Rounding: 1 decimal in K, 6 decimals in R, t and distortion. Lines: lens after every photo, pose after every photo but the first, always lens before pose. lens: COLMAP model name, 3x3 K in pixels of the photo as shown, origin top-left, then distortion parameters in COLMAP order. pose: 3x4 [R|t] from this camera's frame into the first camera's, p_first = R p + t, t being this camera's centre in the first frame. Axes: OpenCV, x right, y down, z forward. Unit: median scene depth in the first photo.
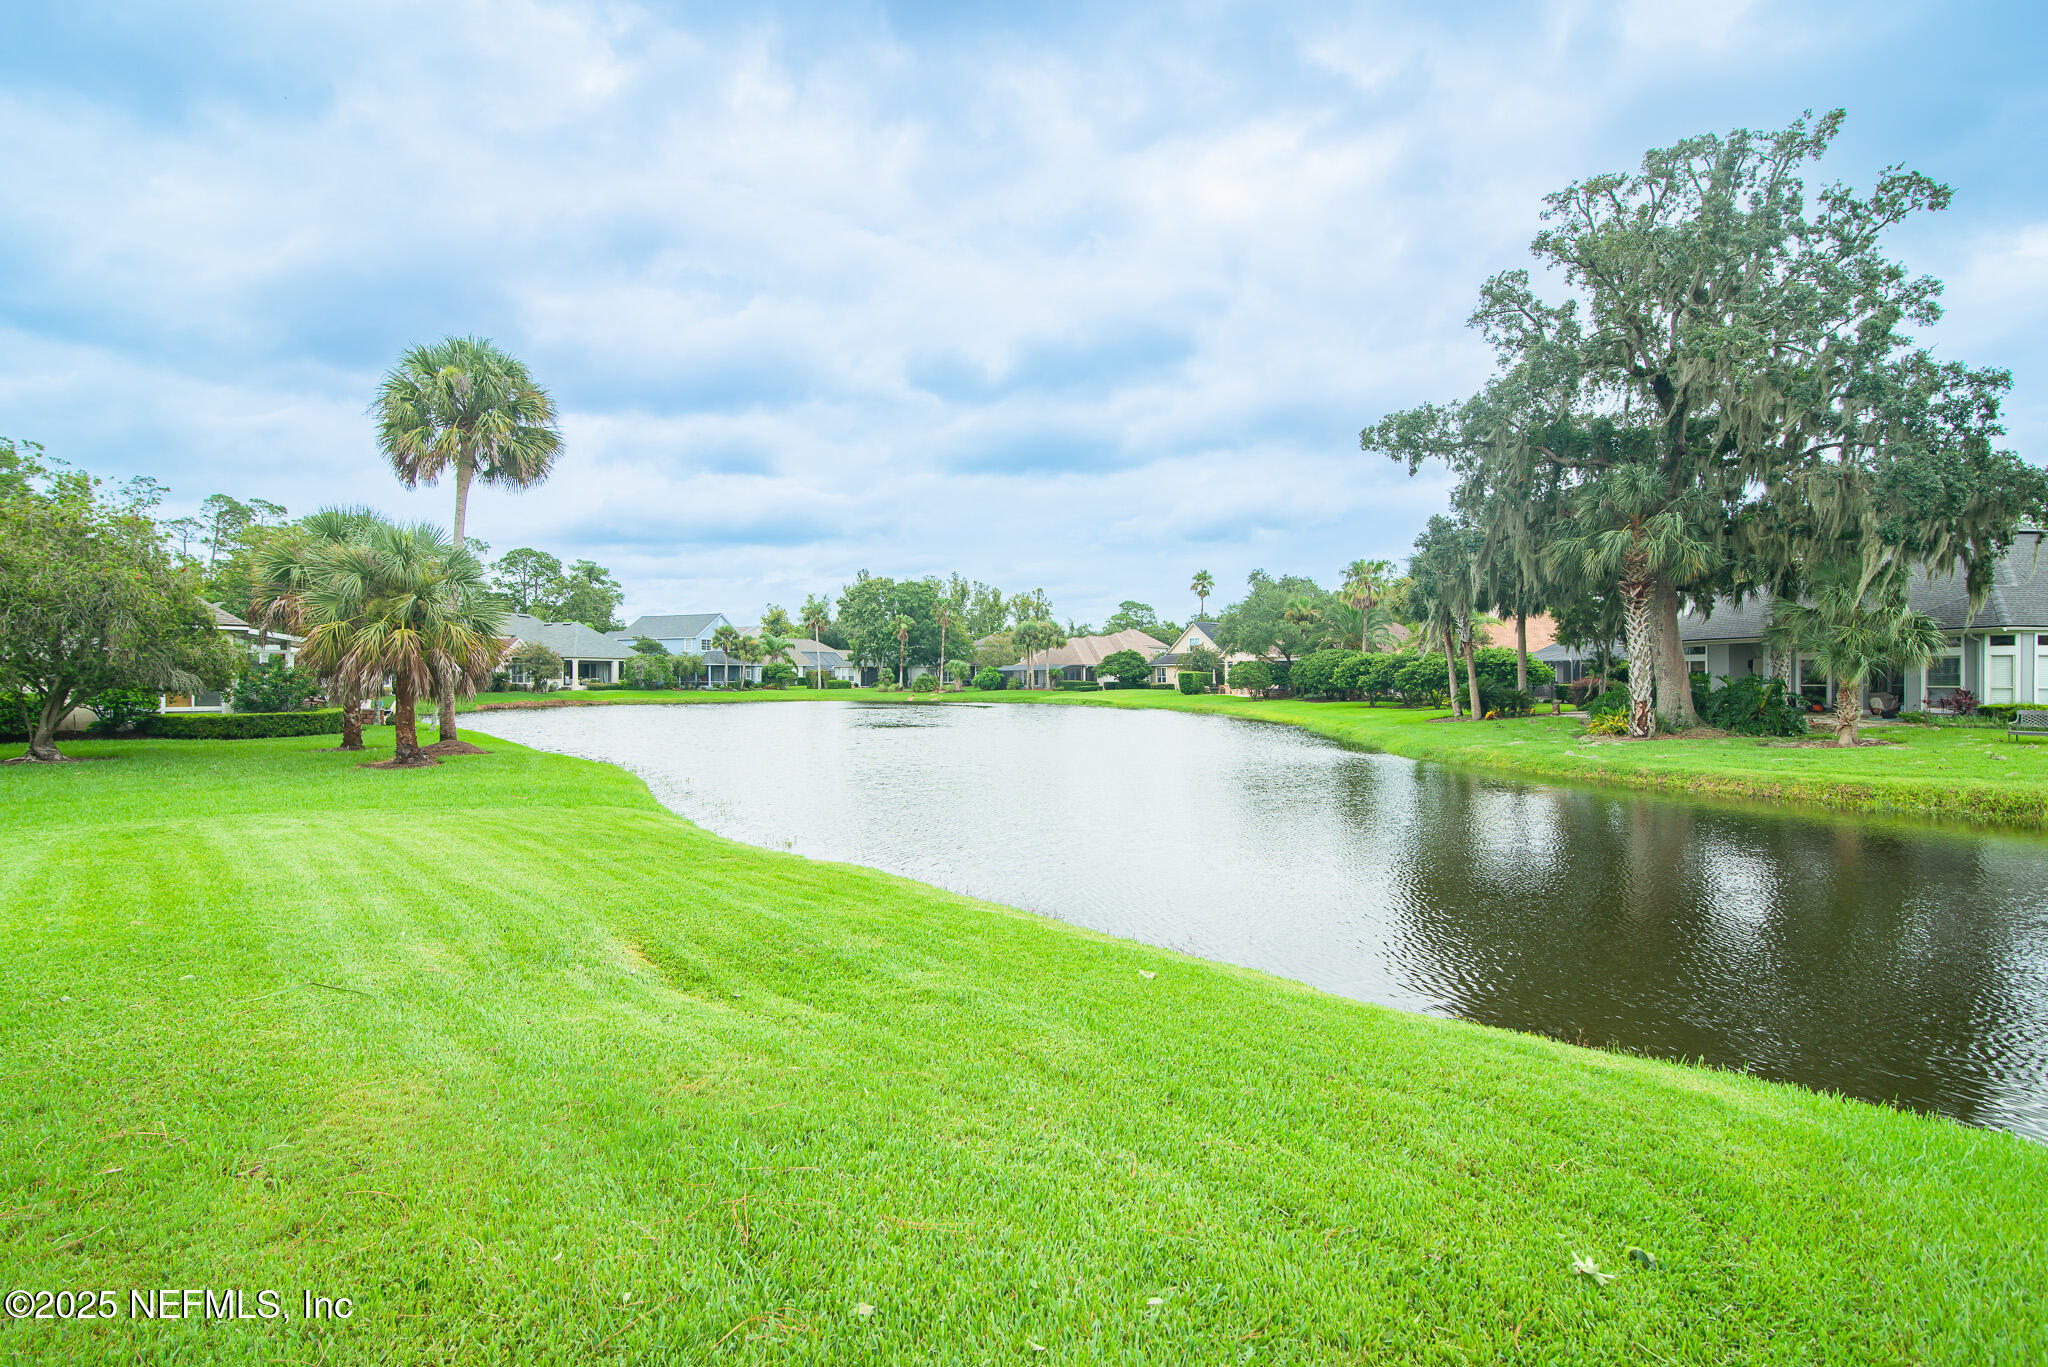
lens RADIAL K [[937.6, 0, 1014.0], [0, 937.6, 675.8], [0, 0, 1]] dist [-0.020542, 0.002479]
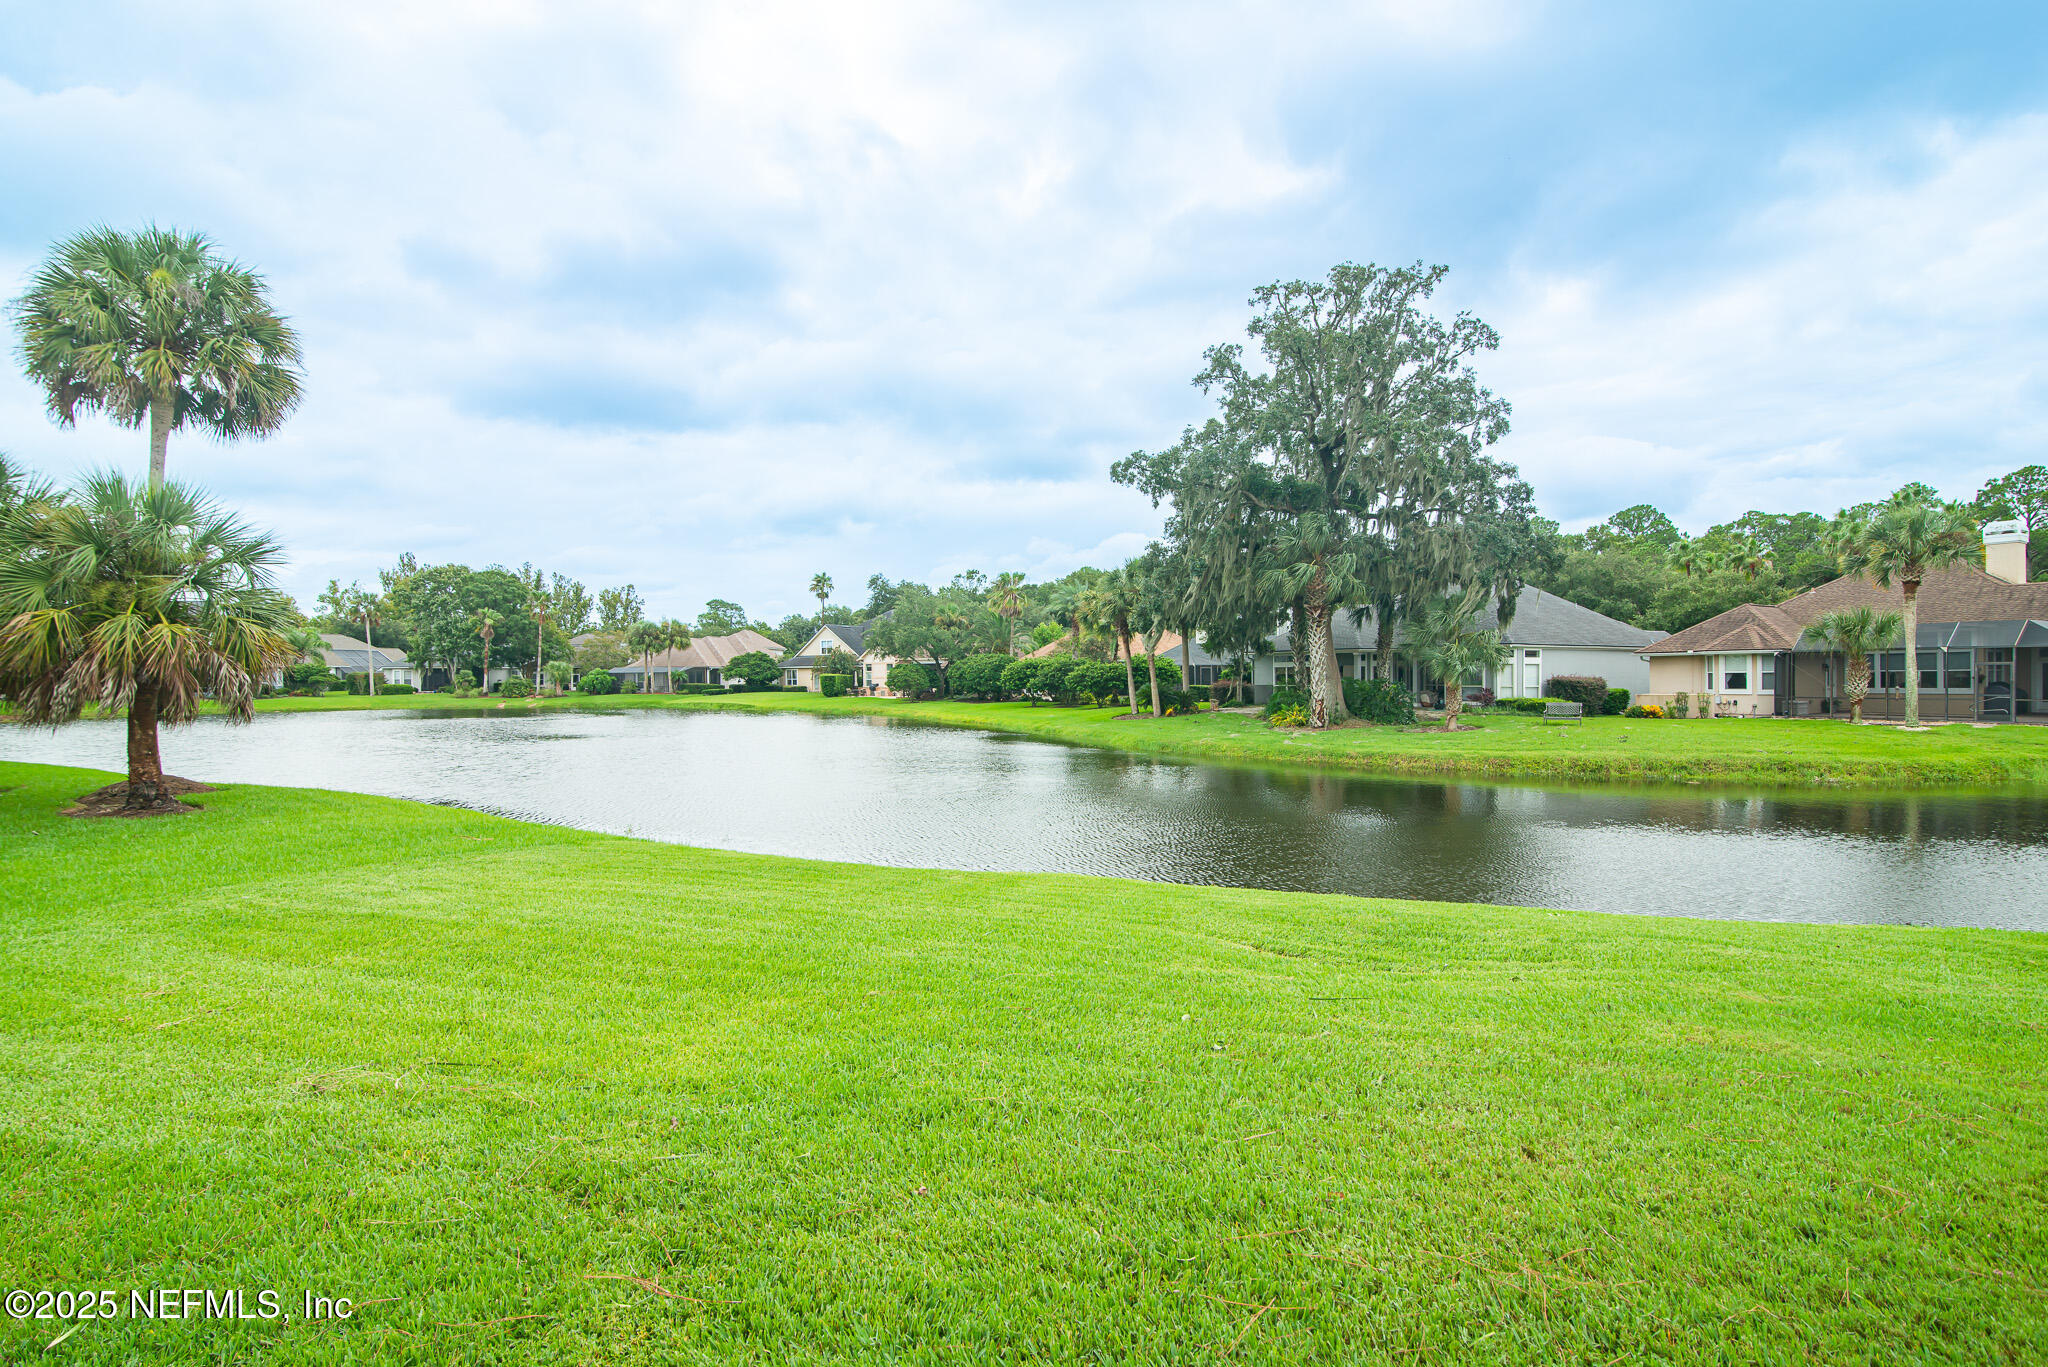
lens RADIAL K [[937.6, 0, 1020.7], [0, 937.6, 680.3], [0, 0, 1]] dist [-0.020542, 0.002479]
pose [[0.896454, -0.003906, 0.443119, -0.167890], [0.002275, 0.999989, 0.004213, -0.003499], [-0.443131, -0.002769, 0.896453, 0.021573]]
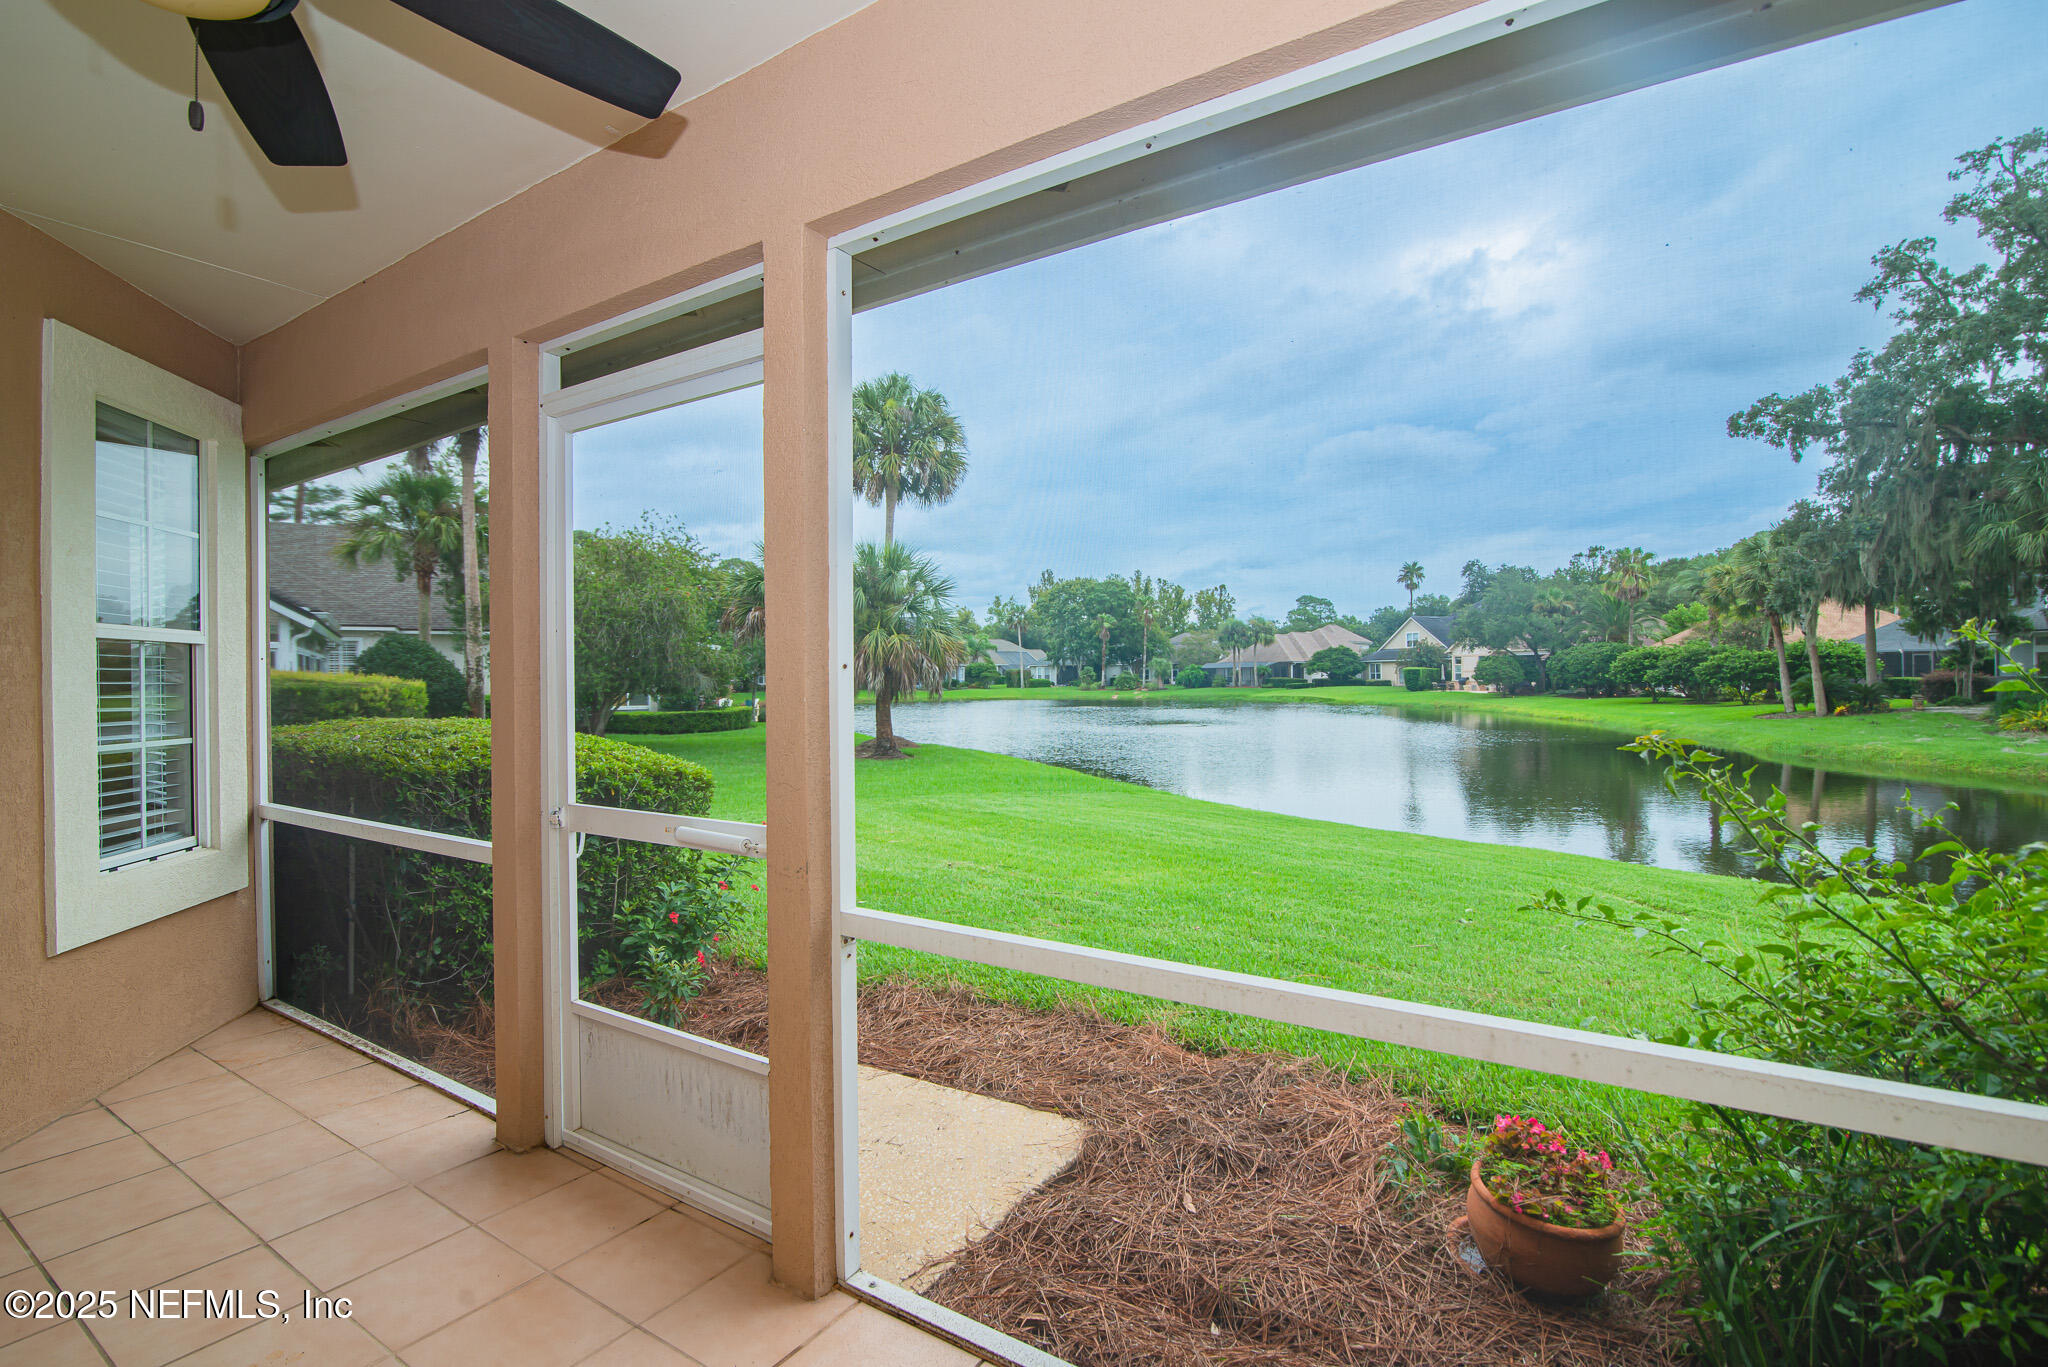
lens RADIAL K [[937.6, 0, 1019.2], [0, 937.6, 683.9], [0, 0, 1]] dist [-0.020542, 0.002479]
pose [[0.987643, -0.006408, -0.156592, -0.147912], [0.008089, 0.999916, 0.010100, -0.001092], [0.156514, -0.011242, 0.987612, -0.044288]]
